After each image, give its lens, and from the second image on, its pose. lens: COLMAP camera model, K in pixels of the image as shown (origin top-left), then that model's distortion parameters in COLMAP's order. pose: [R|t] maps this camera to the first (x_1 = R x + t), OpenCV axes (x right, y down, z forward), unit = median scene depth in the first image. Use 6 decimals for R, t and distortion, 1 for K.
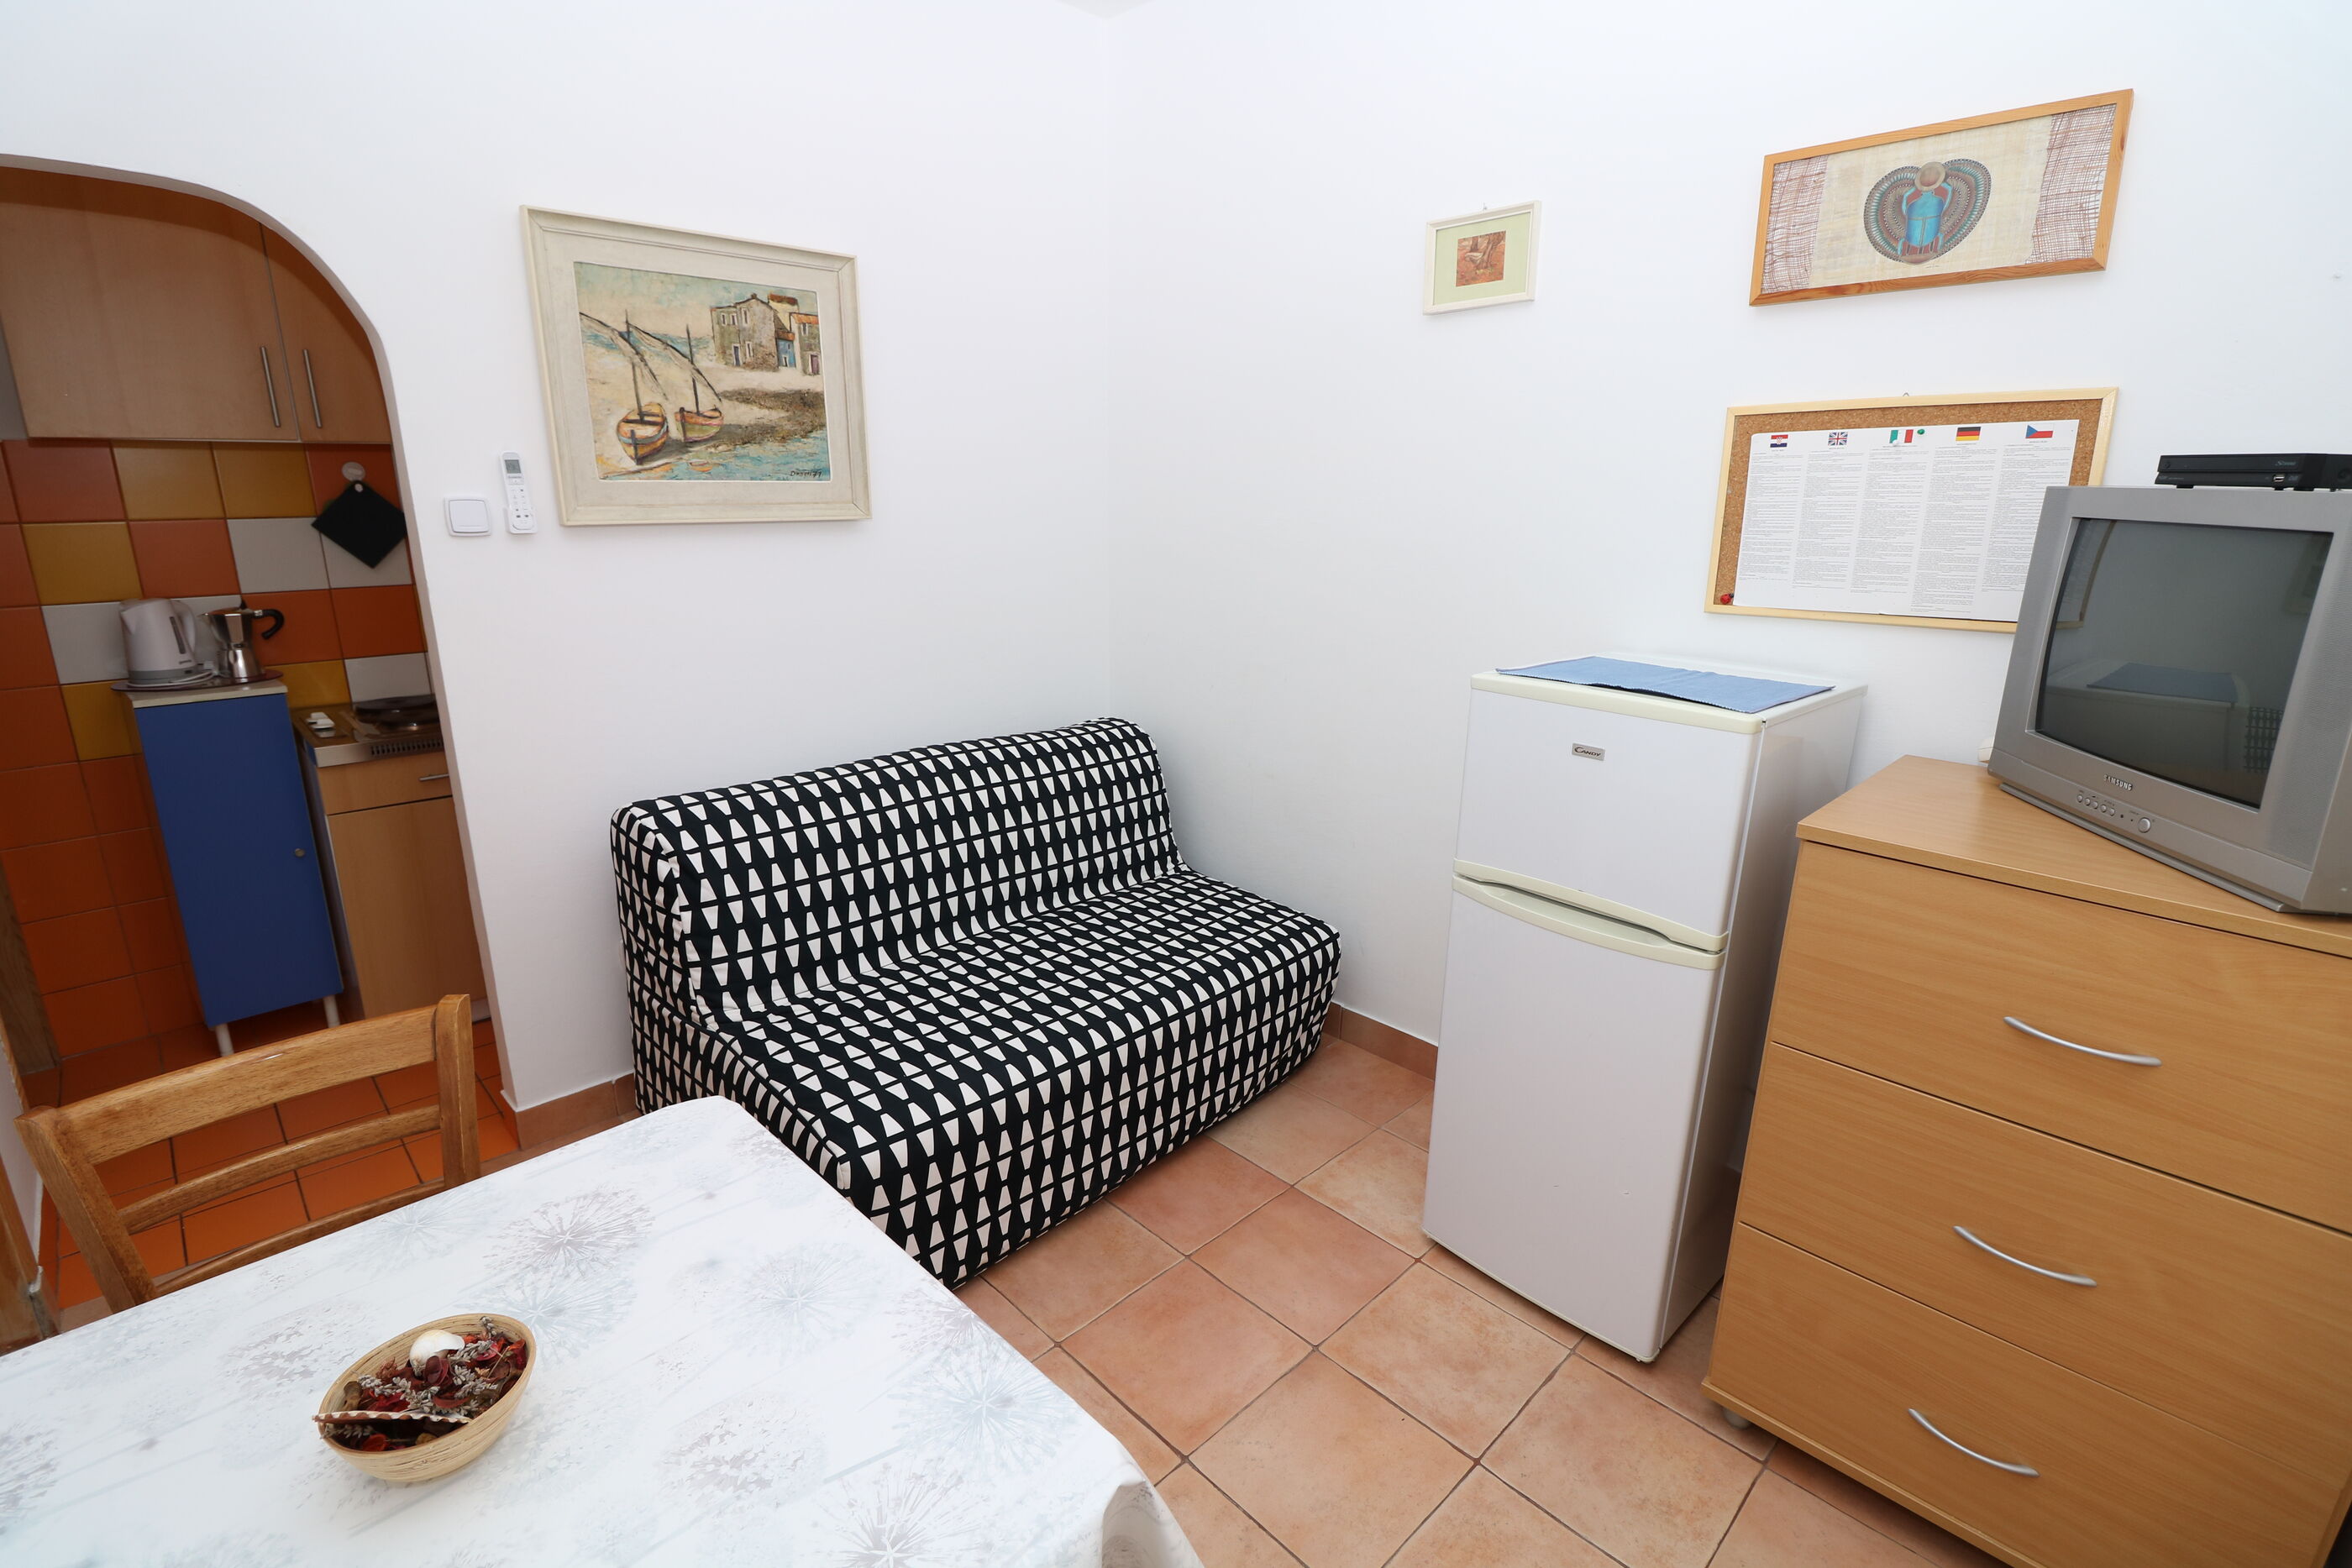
lens RADIAL K [[1090.4, 0, 1185.7], [0, 1090.4, 790.4], [0, 0, 1]] dist [0.001518, -0.015671]
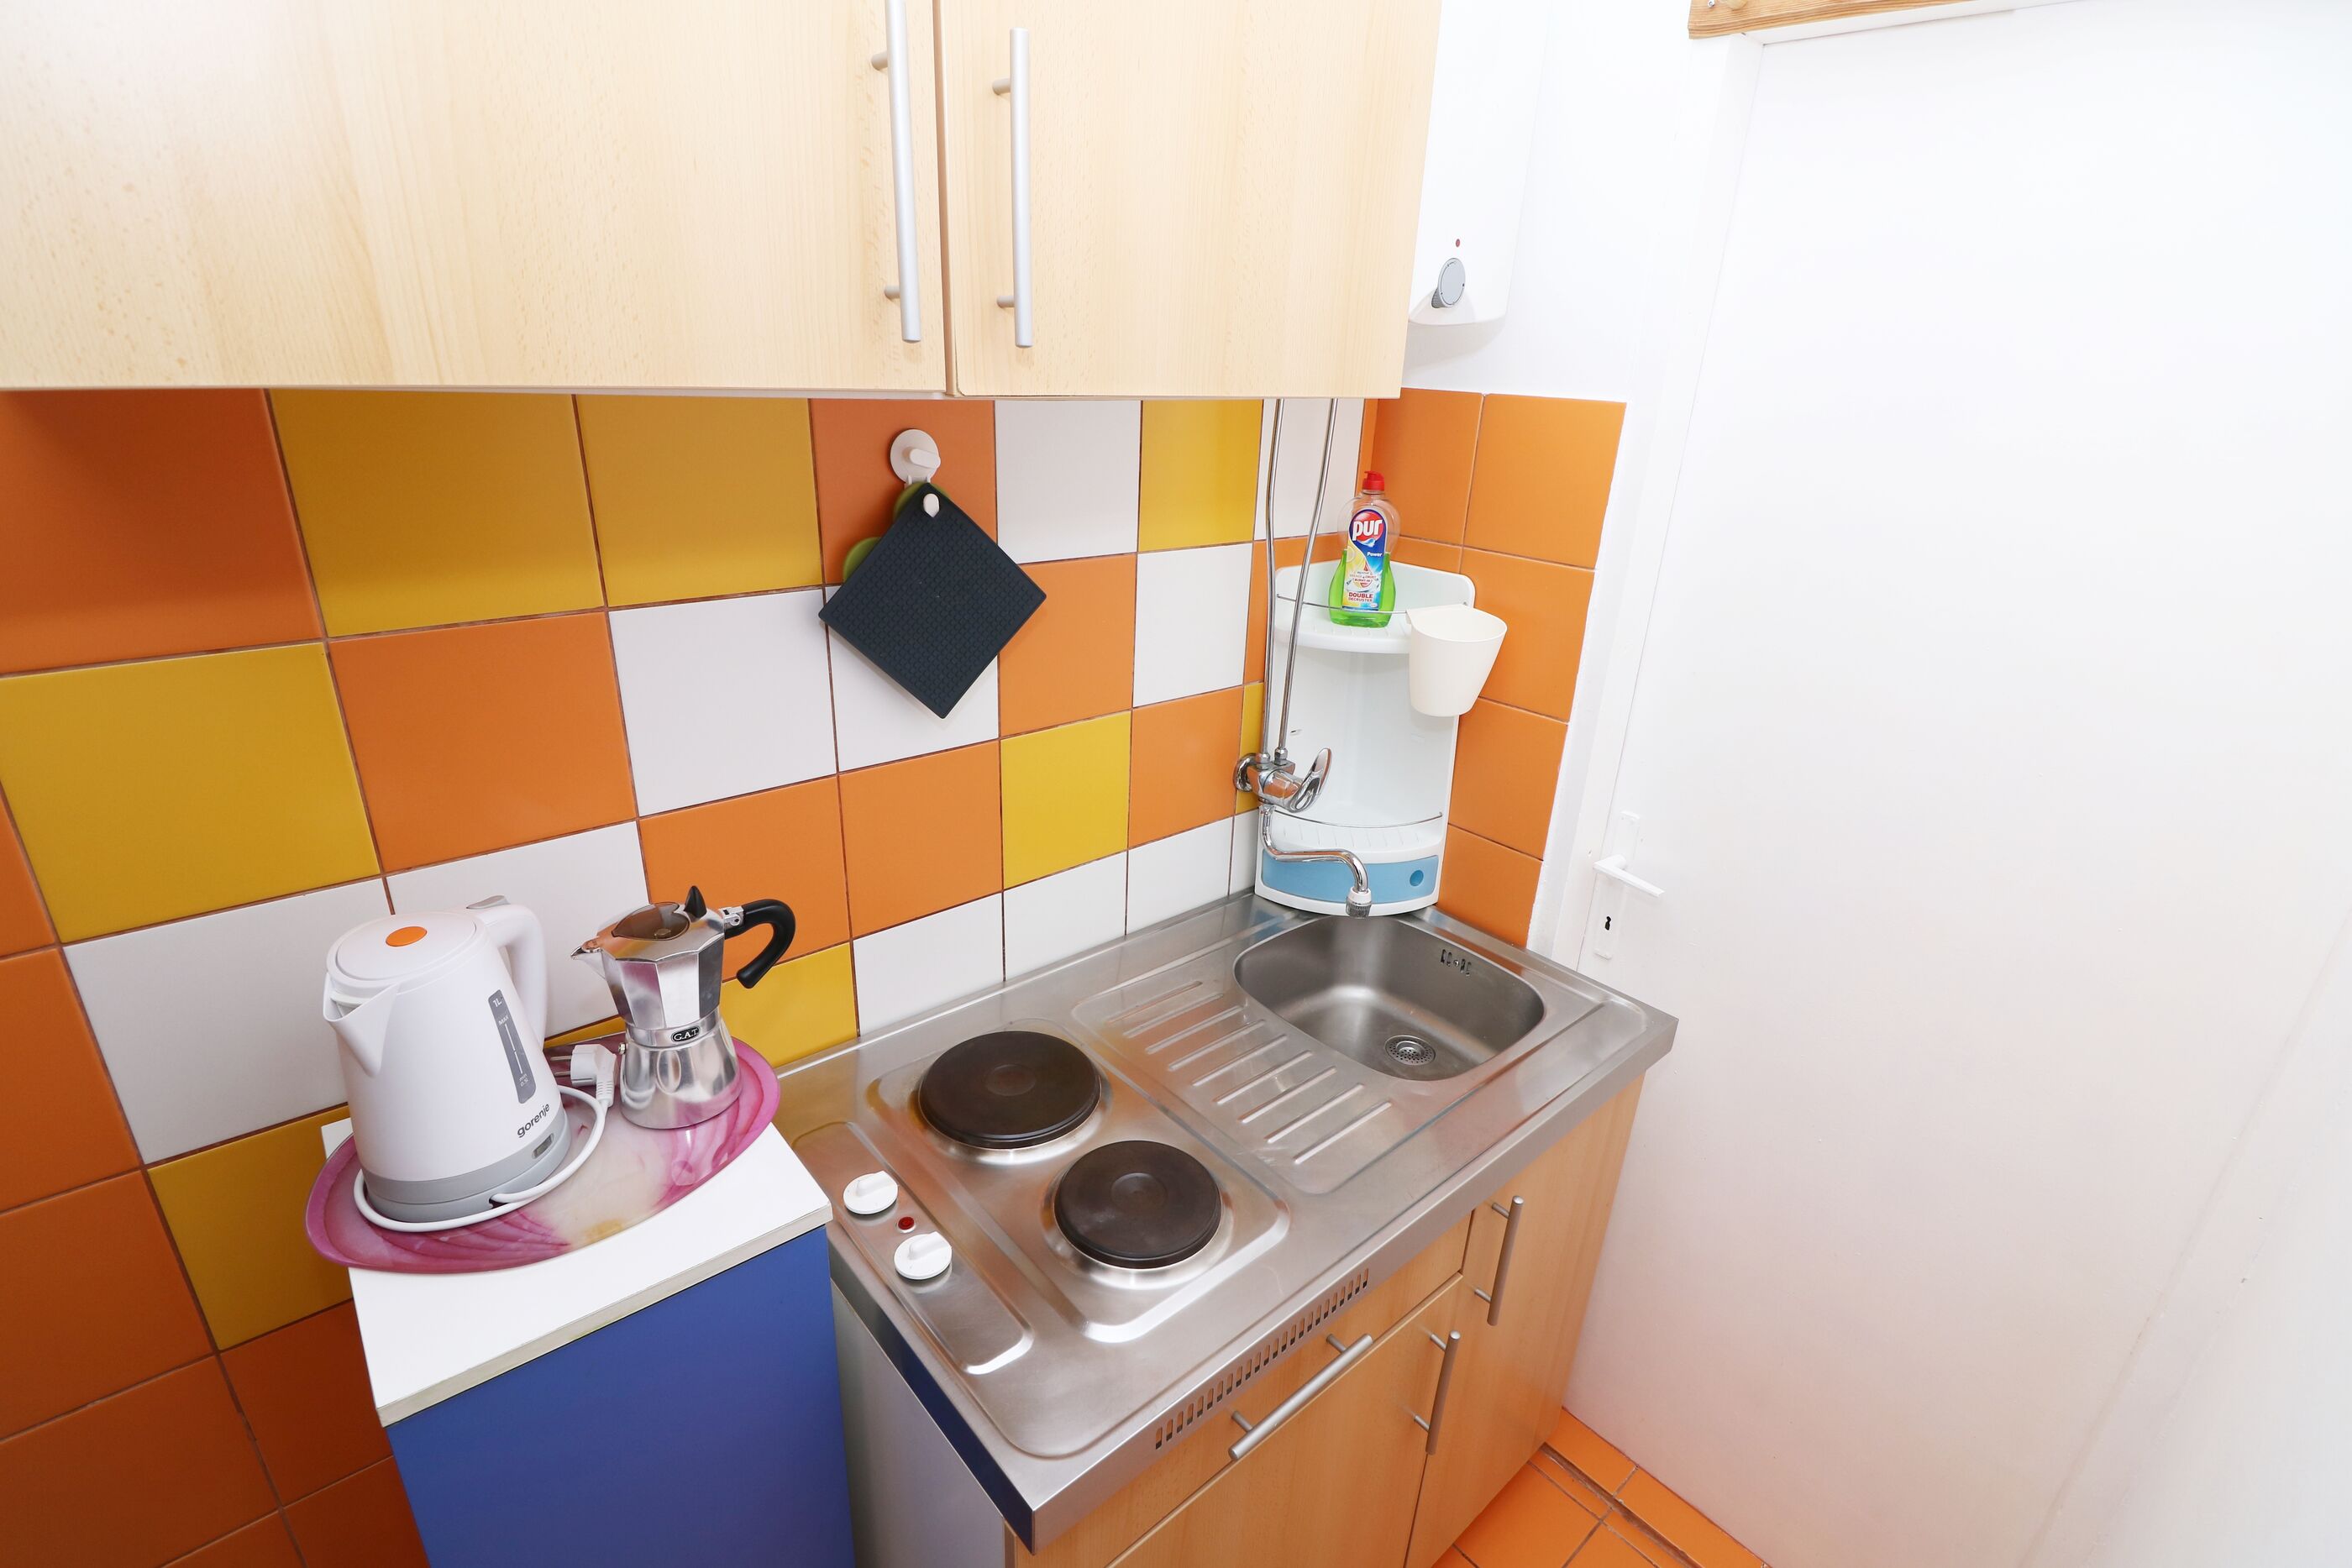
lens RADIAL K [[1089.2, 0, 1185.3], [0, 1089.2, 796.9], [0, 0, 1]] dist [0.001842, -0.015547]
pose [[0.998639, 0.045885, -0.024806, -0.803821], [-0.042945, 0.993192, 0.108287, -0.272726], [0.029606, -0.107074, 0.993810, 0.765144]]
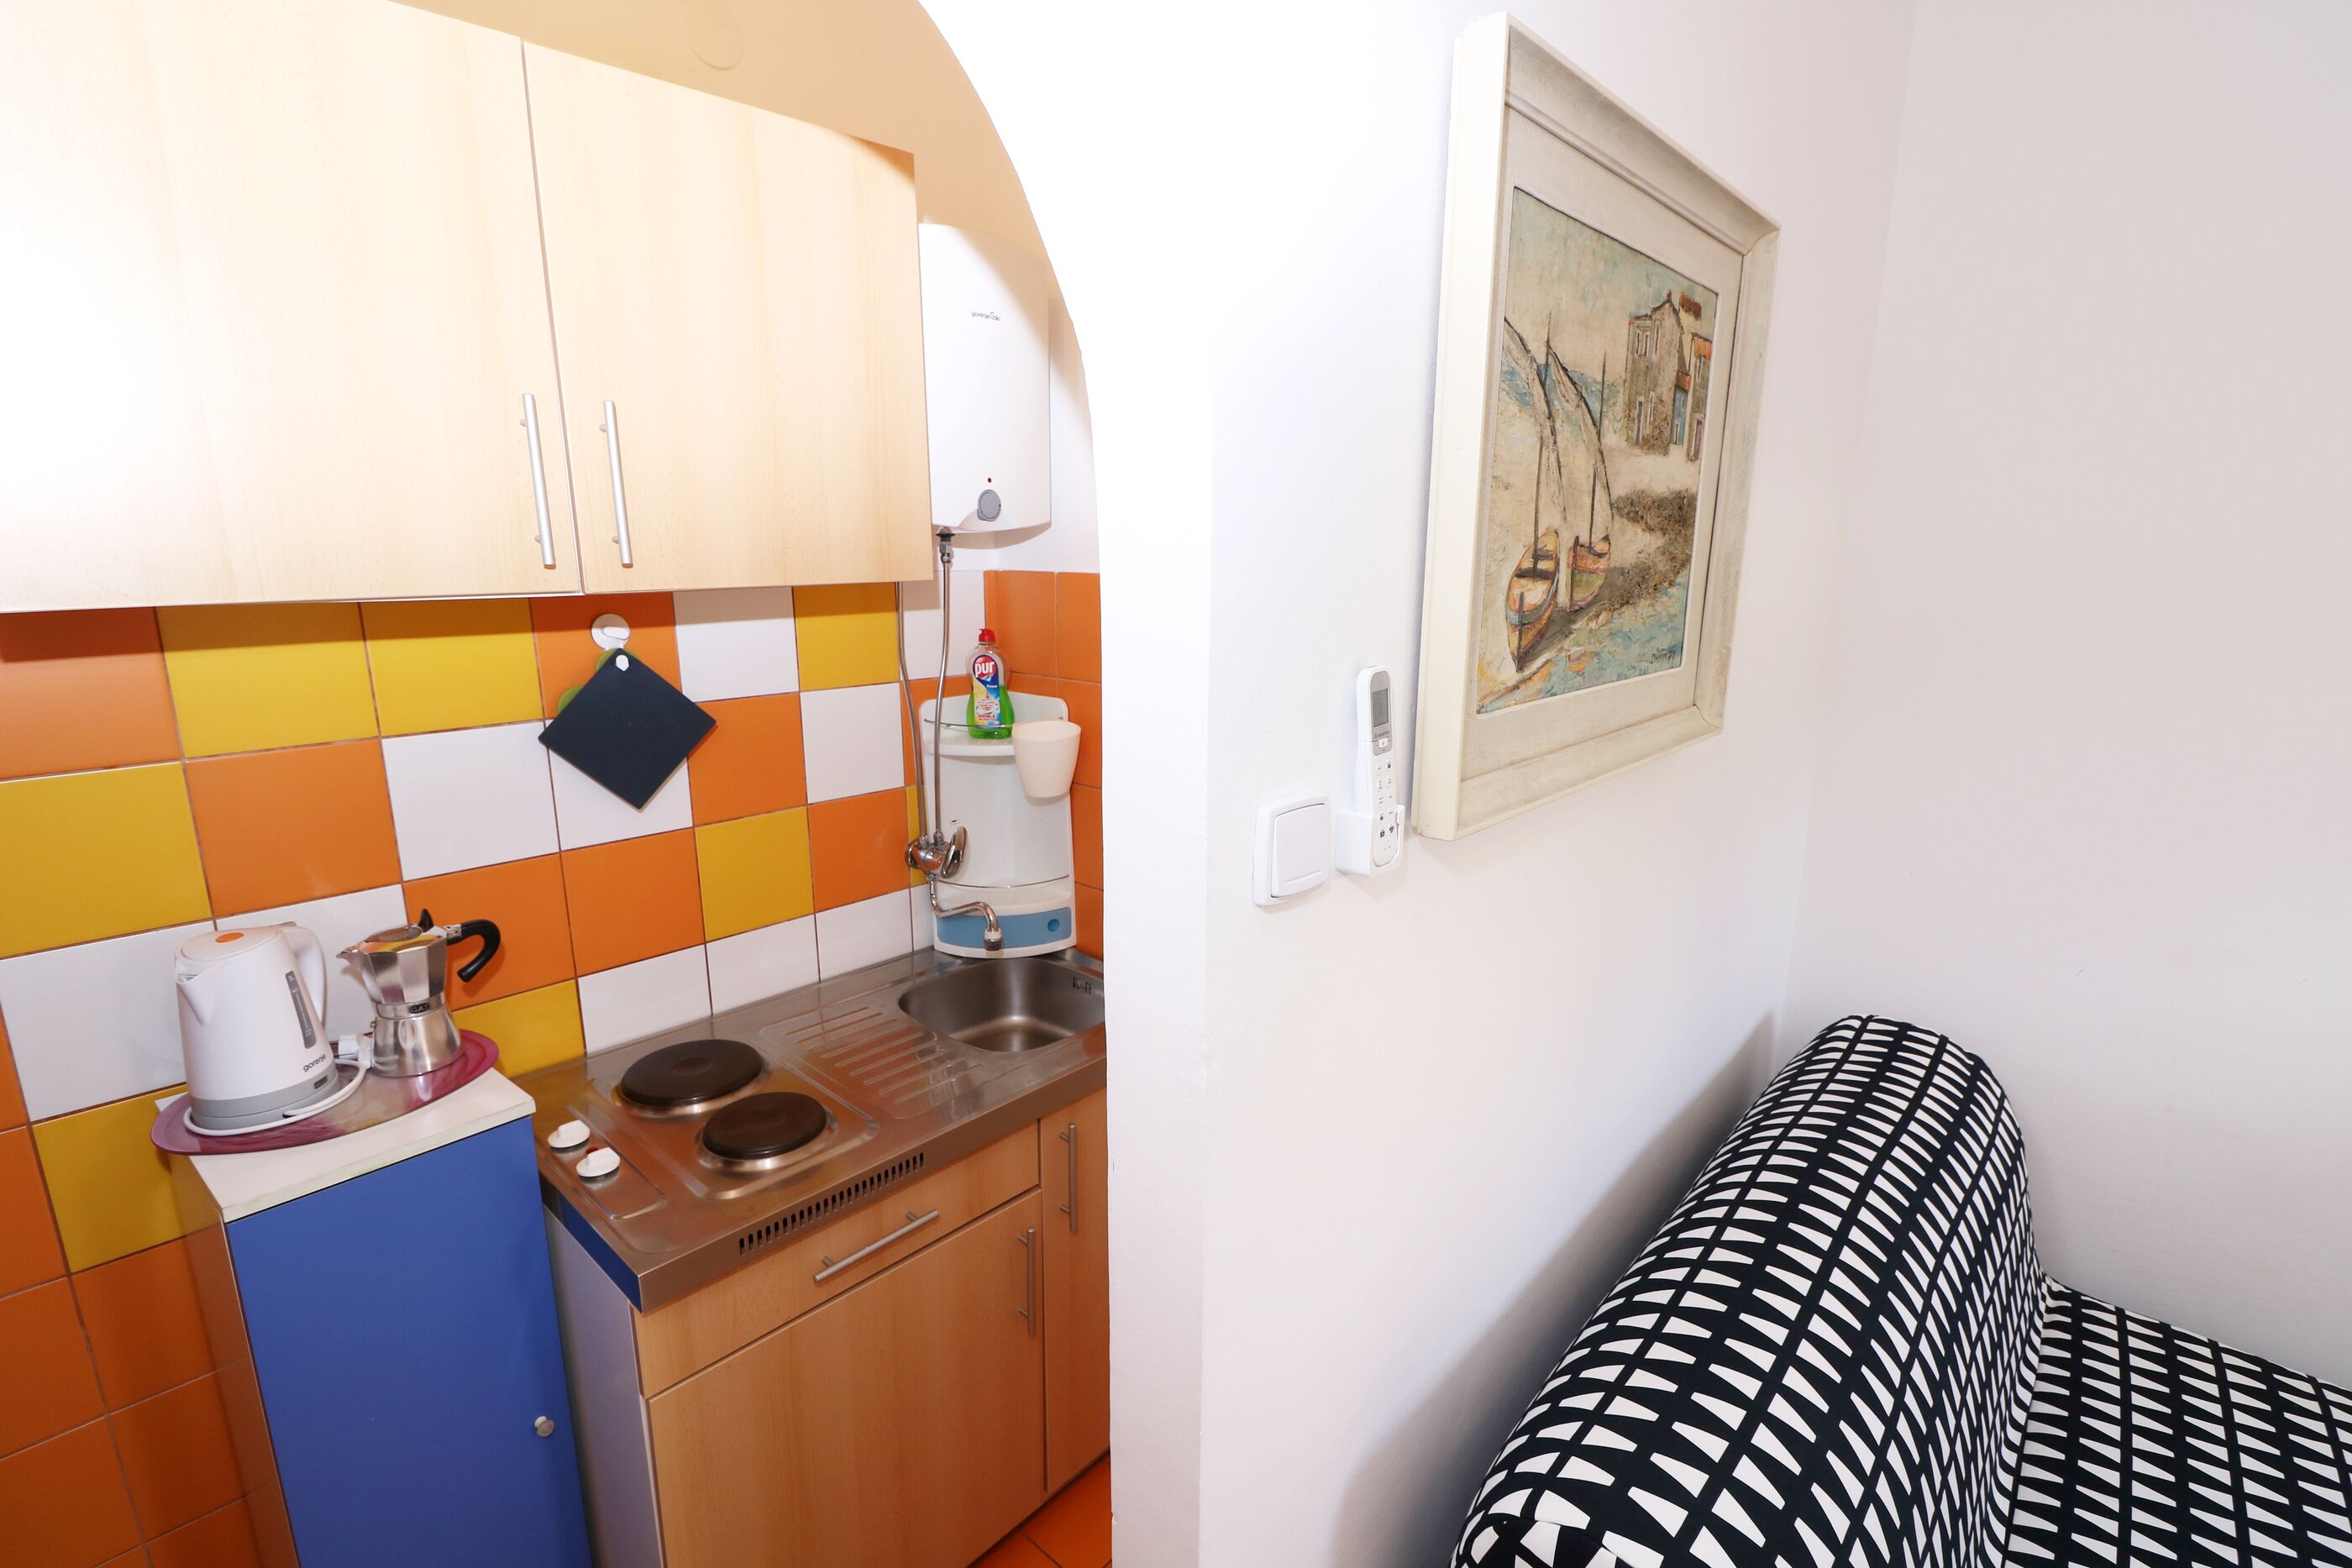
lens RADIAL K [[1090.4, 0, 1185.7], [0, 1090.4, 790.4], [0, 0, 1]] dist [0.001518, -0.015671]
pose [[0.998365, -0.019353, 0.053782, -0.624849], [0.022114, 0.998442, -0.051223, -0.221351], [-0.052706, 0.052328, 0.997238, 0.551534]]
